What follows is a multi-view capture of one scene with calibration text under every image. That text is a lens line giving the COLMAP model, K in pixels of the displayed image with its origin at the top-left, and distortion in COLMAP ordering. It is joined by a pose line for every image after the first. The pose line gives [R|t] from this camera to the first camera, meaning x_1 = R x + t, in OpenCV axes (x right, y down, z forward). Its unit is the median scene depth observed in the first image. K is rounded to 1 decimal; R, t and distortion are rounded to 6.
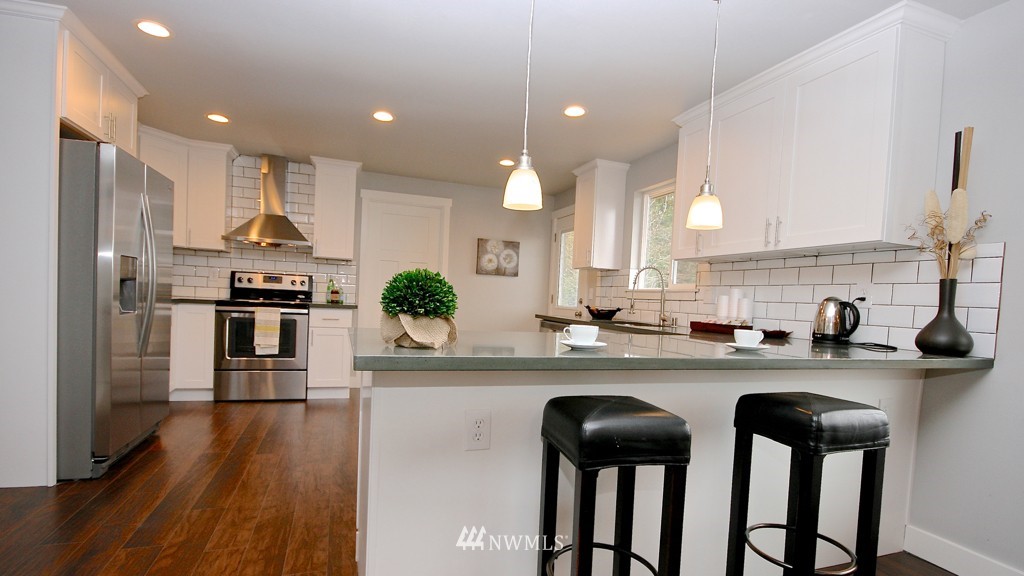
lens RADIAL K [[489.0, 0, 510.7], [0, 489.0, 321.7], [0, 0, 1]] dist [-0.000684, -0.000097]
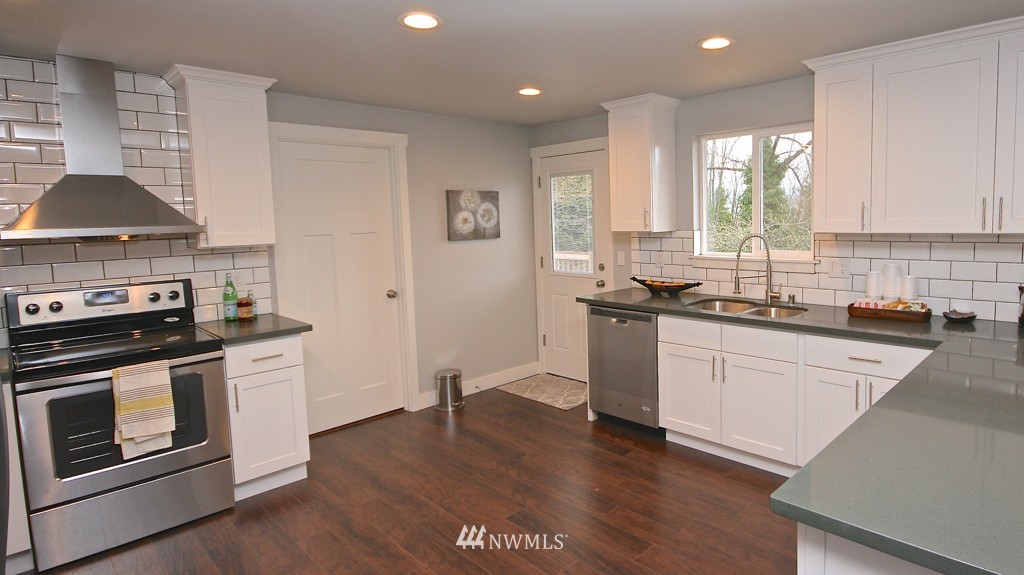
lens RADIAL K [[556.1, 0, 596.4], [0, 556.1, 259.6], [0, 0, 1]] dist [-0.000075, -0.001260]
pose [[0.878623, -0.106024, 0.465596, -0.293657], [0.088585, 0.994305, 0.059251, -0.113427], [-0.469227, -0.010815, 0.883012, 0.225479]]
